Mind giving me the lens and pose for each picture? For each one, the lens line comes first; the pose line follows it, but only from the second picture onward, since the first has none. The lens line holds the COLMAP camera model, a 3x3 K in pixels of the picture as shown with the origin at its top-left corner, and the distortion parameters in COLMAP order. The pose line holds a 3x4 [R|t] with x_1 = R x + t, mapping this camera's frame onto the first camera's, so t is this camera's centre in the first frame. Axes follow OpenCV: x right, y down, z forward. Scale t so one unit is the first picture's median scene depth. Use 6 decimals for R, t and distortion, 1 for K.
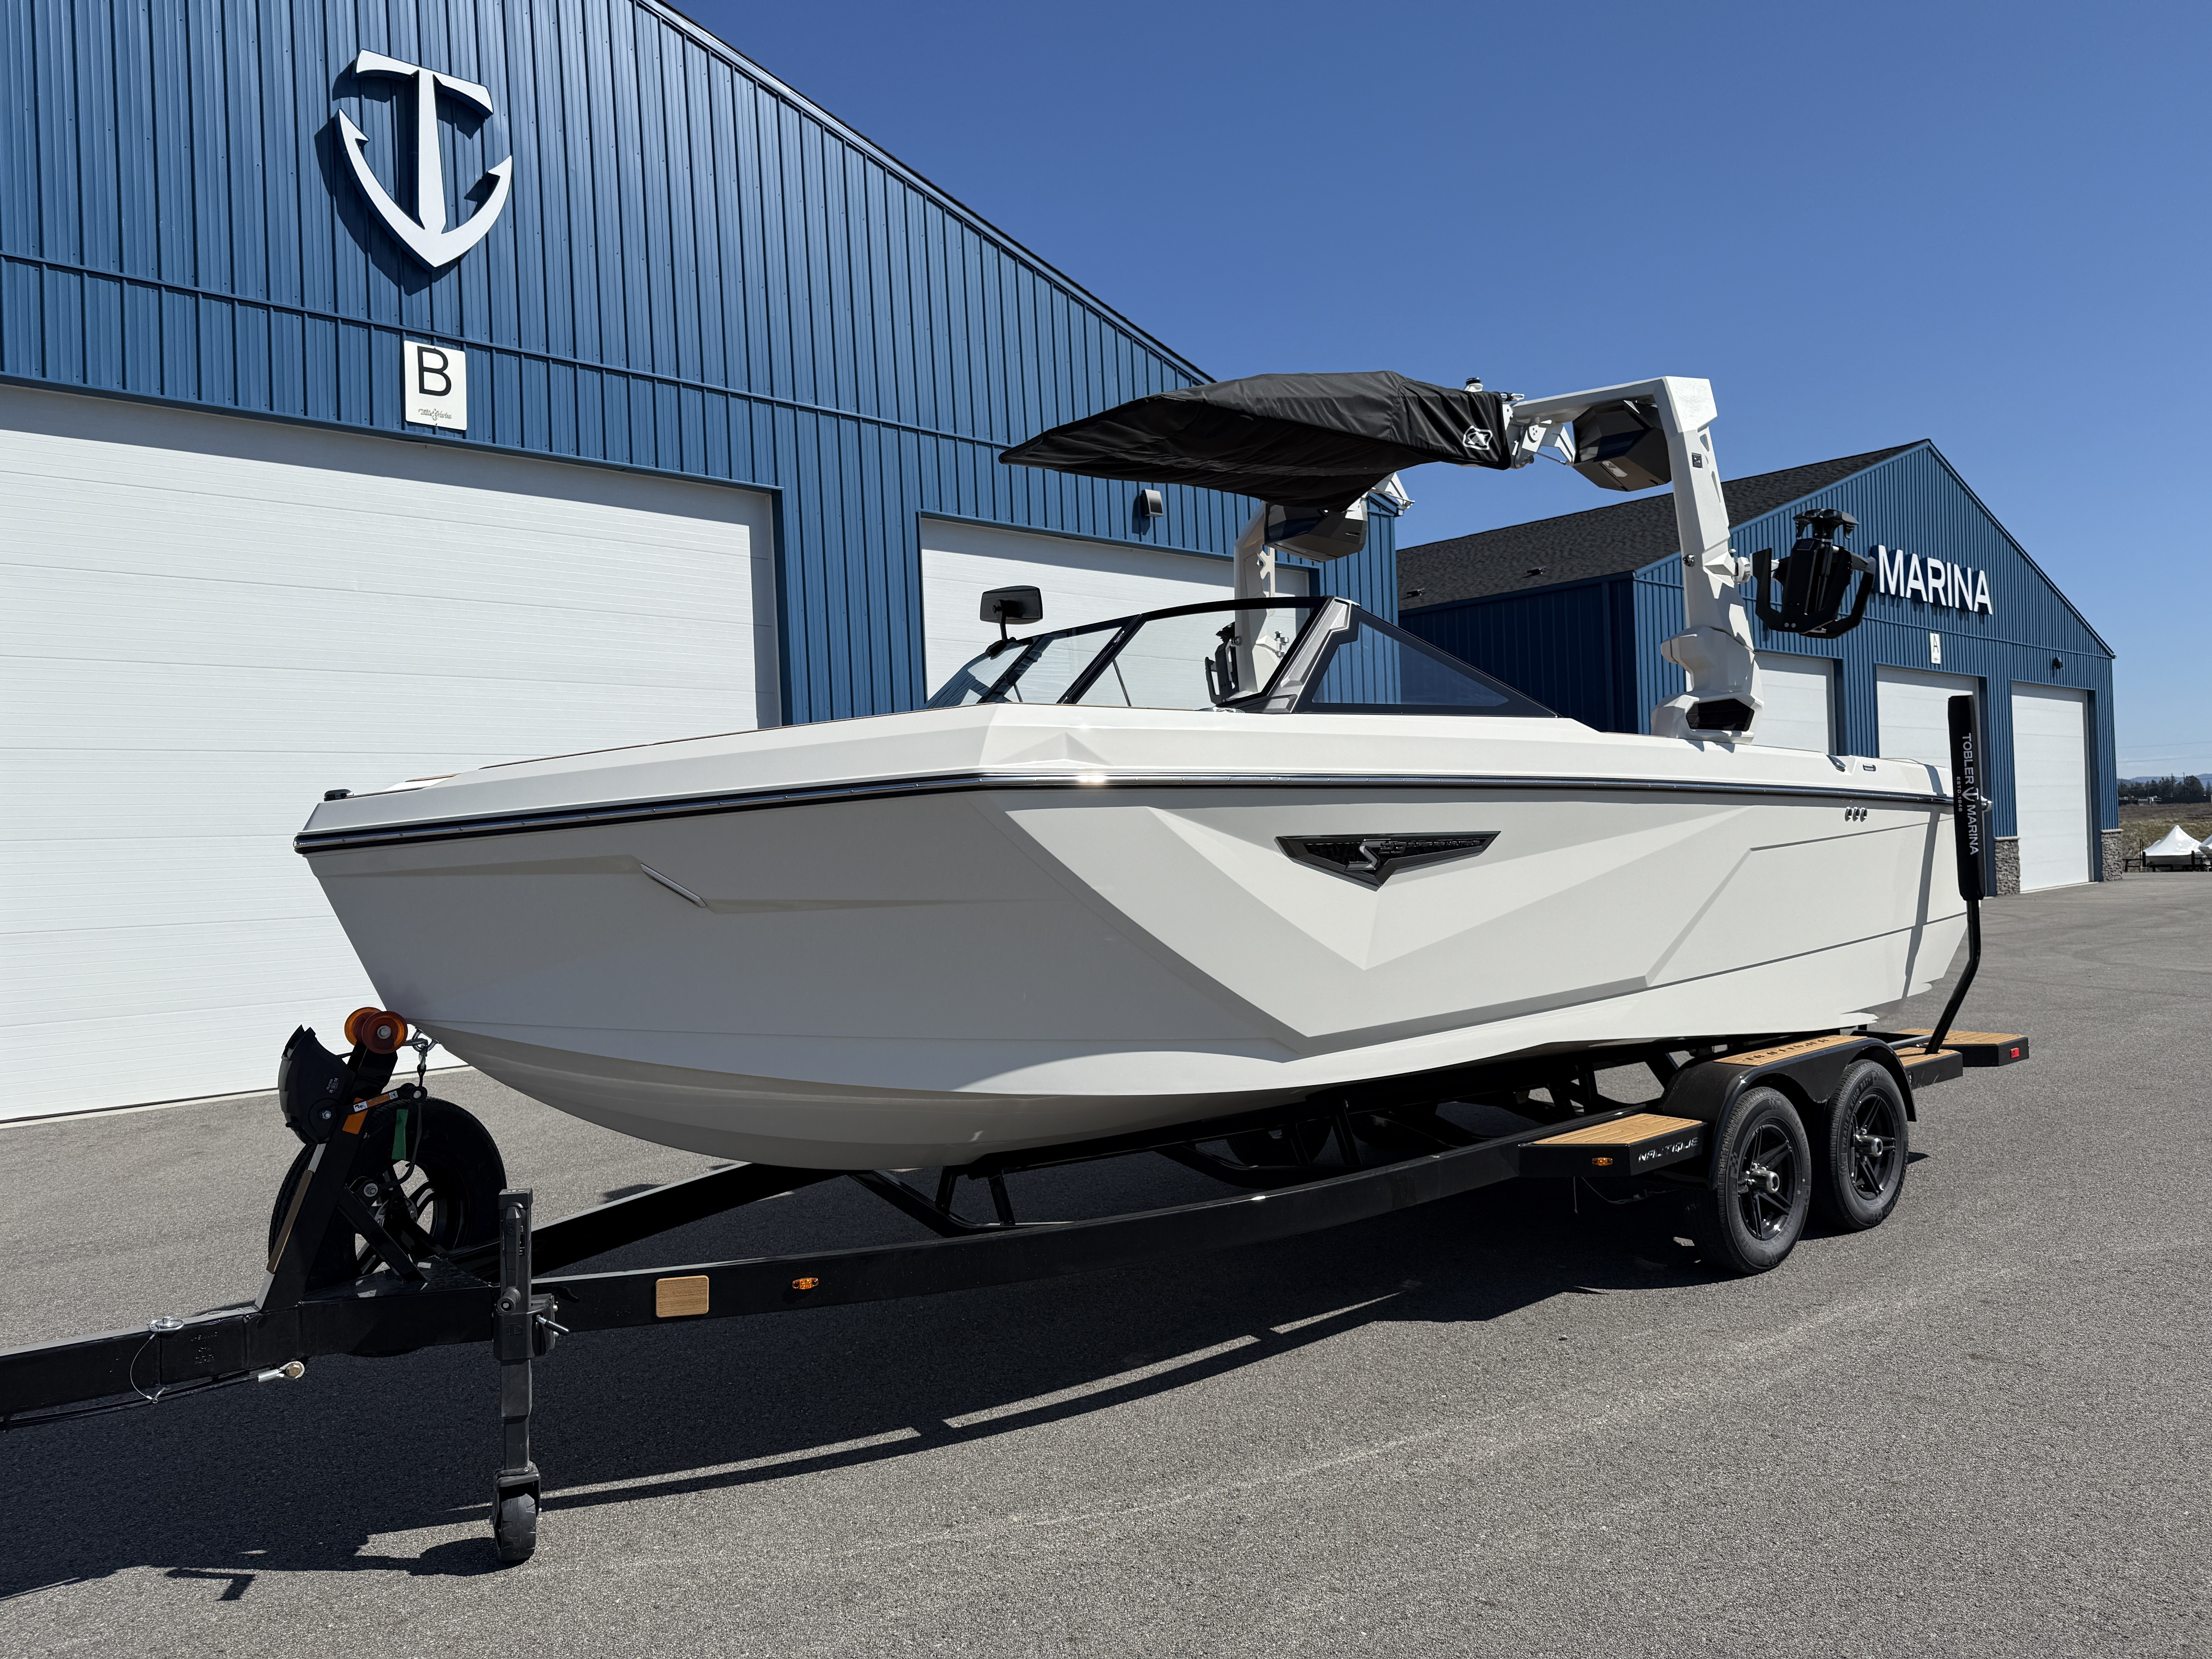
lens RADIAL K [[1556.2, 0, 1106.0], [0, 1556.2, 829.5], [0, 0, 1]] dist [0.084599, -0.134730]
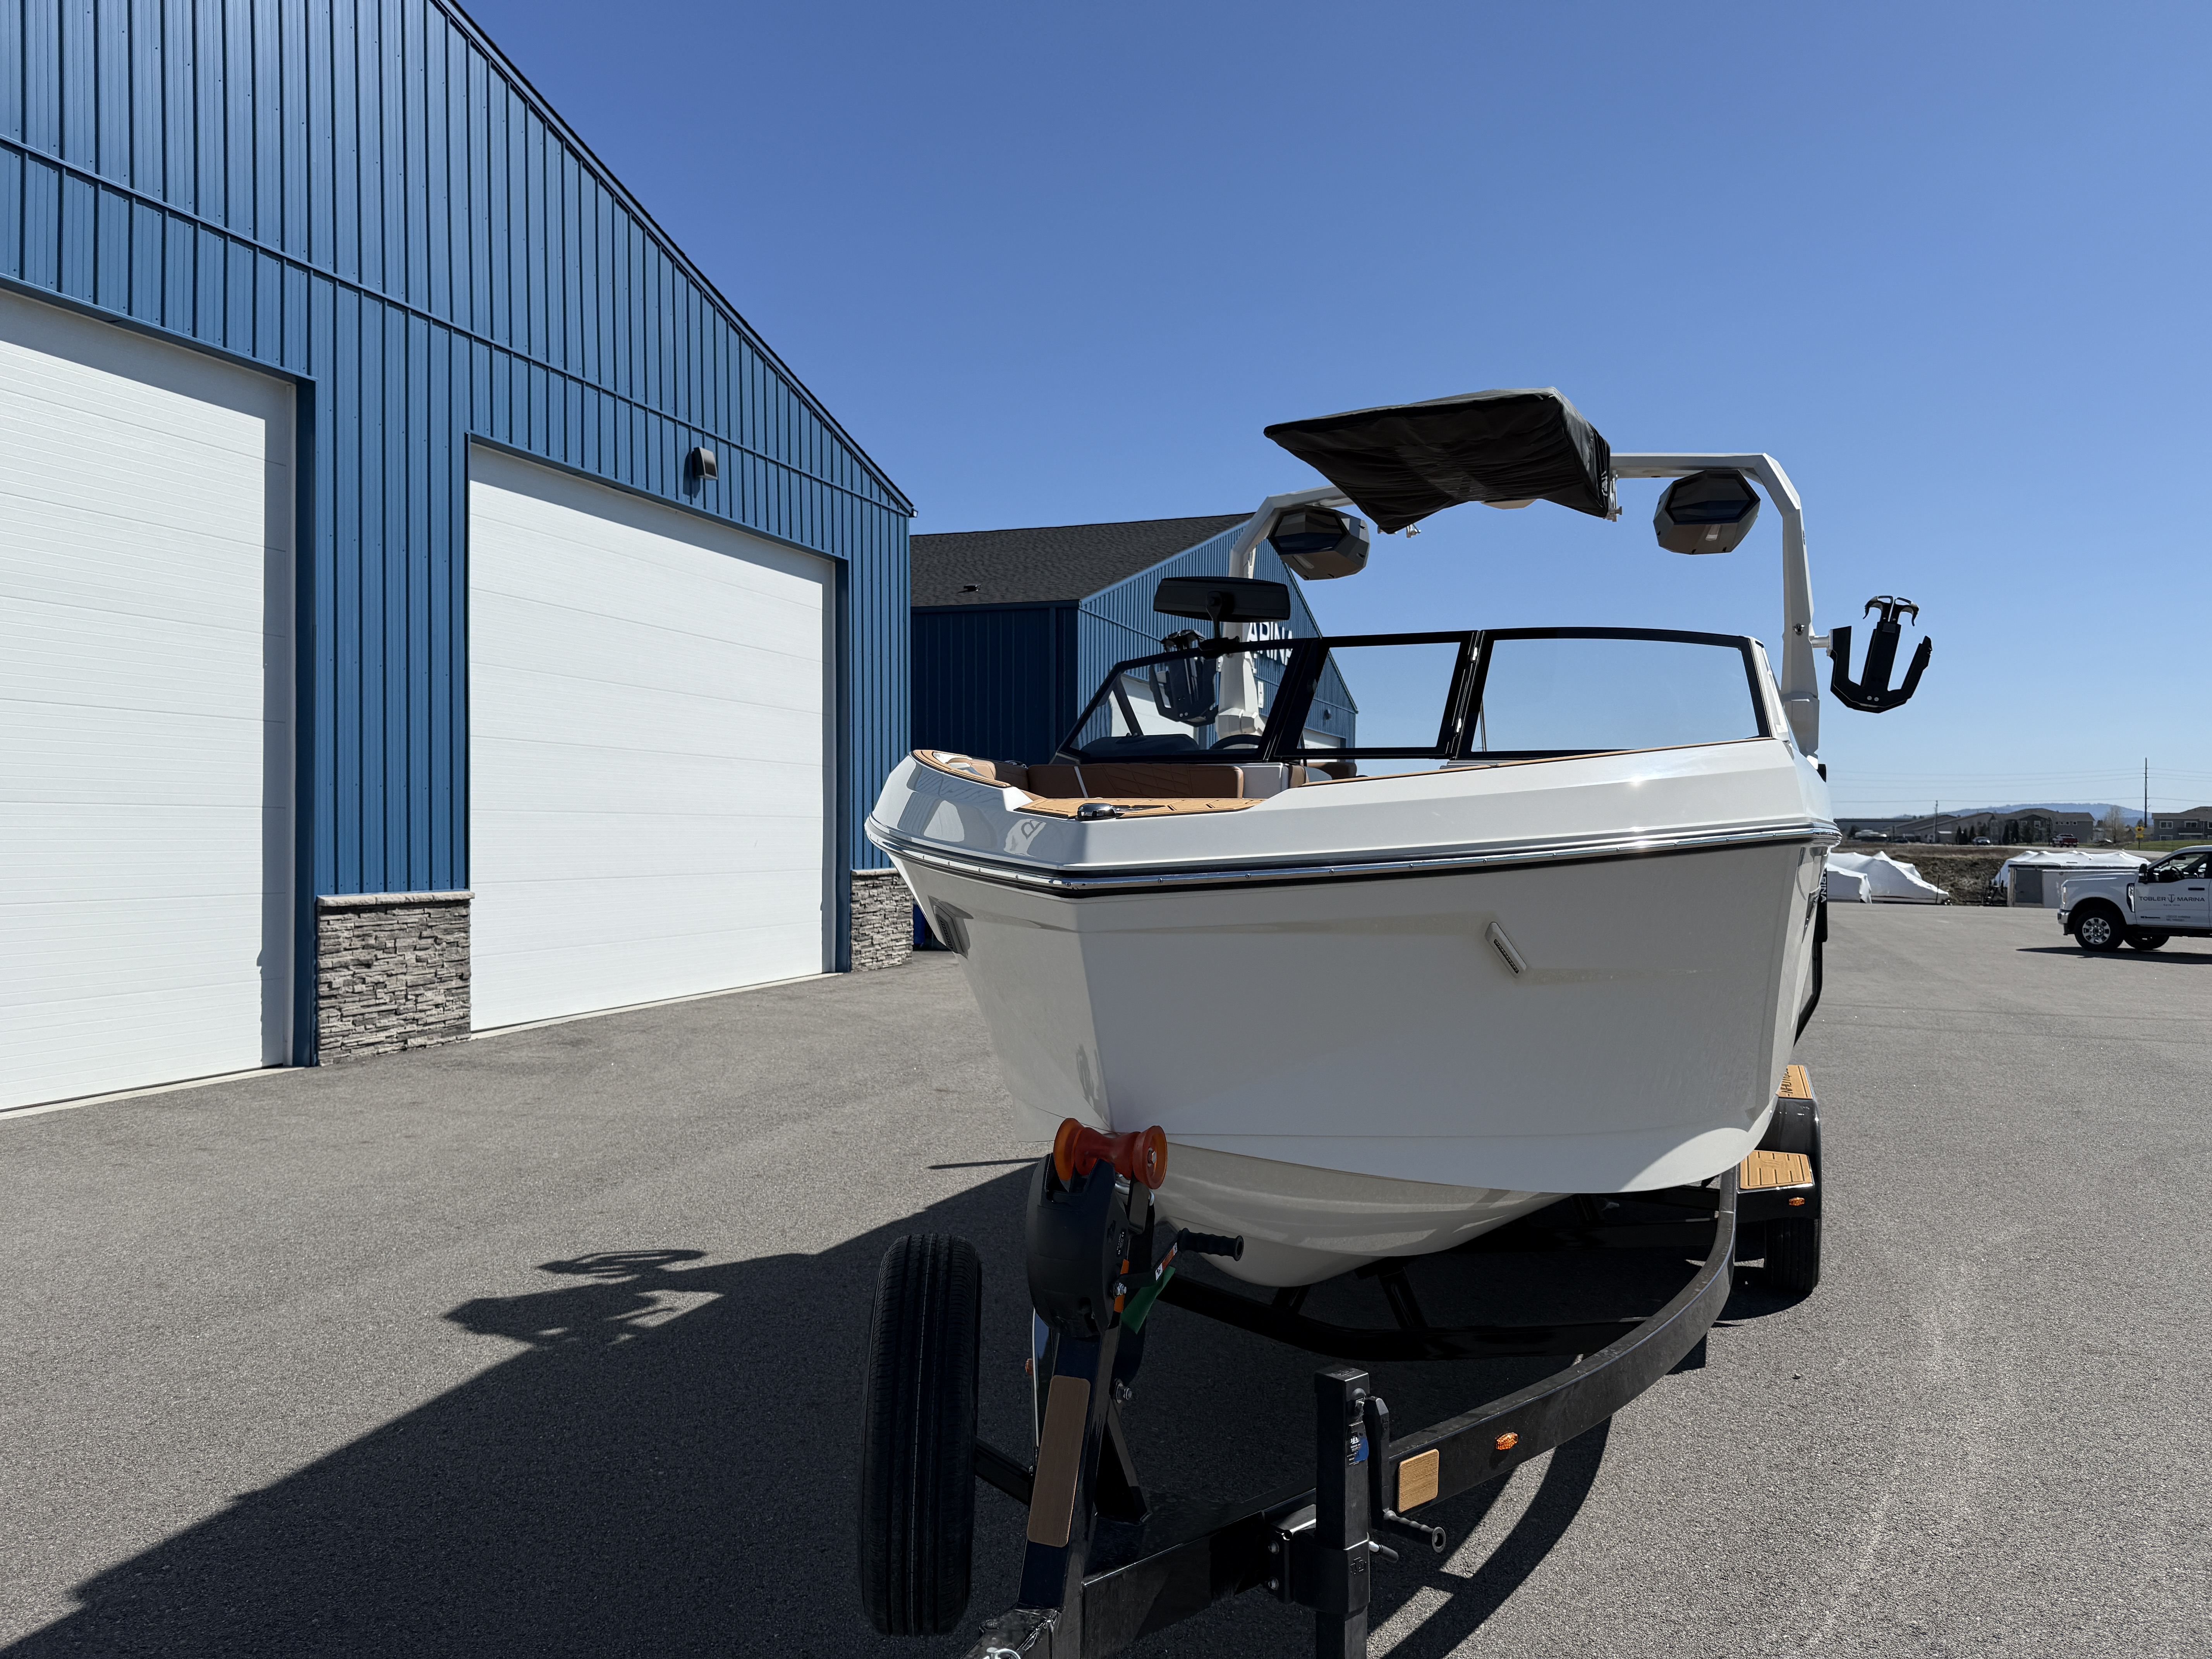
lens RADIAL K [[1563.6, 0, 1106.0], [0, 1563.6, 829.5], [0, 0, 1]] dist [0.036738, -0.050547]
pose [[0.883265, 0.041829, 0.467005, -0.498071], [-0.043606, 0.999024, -0.007008, -0.006452], [-0.466843, -0.014174, 0.884227, 0.251455]]
